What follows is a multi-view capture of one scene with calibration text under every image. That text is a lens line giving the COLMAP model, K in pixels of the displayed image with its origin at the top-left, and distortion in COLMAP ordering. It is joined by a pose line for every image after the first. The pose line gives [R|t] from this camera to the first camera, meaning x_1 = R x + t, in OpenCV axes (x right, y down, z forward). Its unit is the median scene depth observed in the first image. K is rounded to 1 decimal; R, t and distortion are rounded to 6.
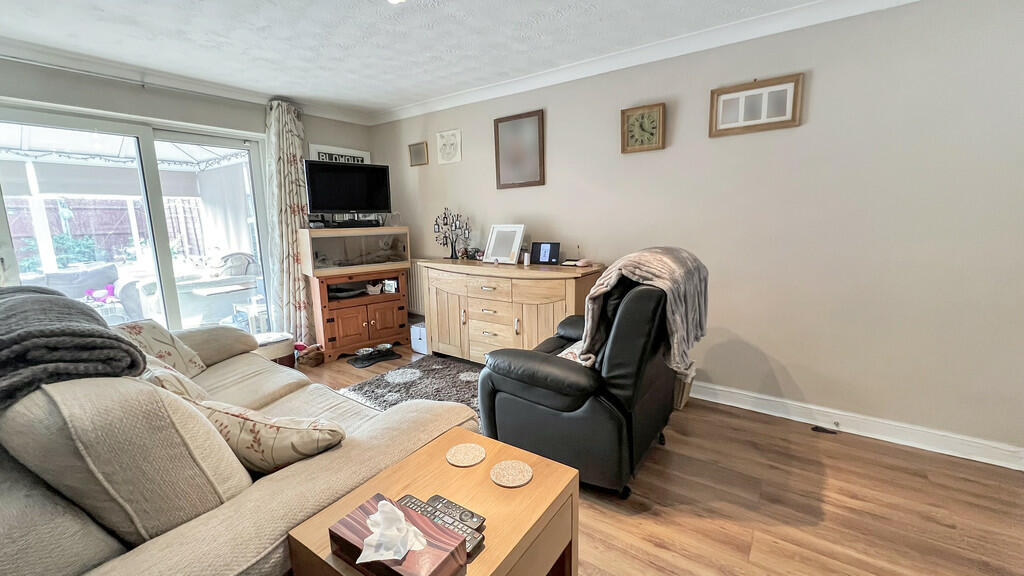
lens RADIAL K [[407.0, 0, 509.6], [0, 407.0, 280.3], [0, 0, 1]] dist [-0.000557, -0.000061]
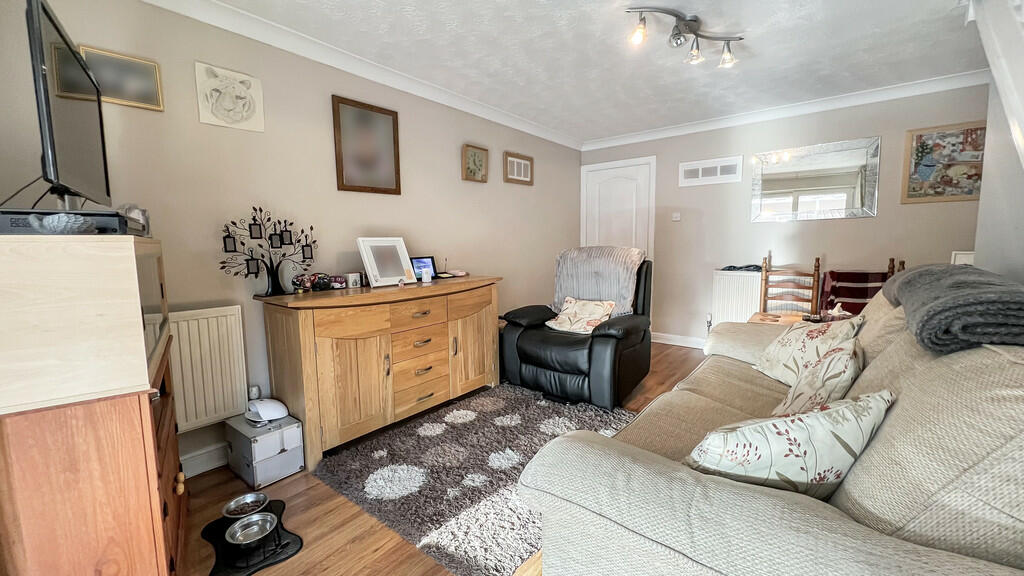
lens RADIAL K [[407.0, 0, 509.6], [0, 407.0, 280.3], [0, 0, 1]] dist [-0.000557, -0.000061]
pose [[0.056090, -0.077903, 0.995382, -0.811104], [0.163515, 0.984207, 0.067814, -0.069490], [-0.984945, 0.158956, 0.067943, 0.728595]]
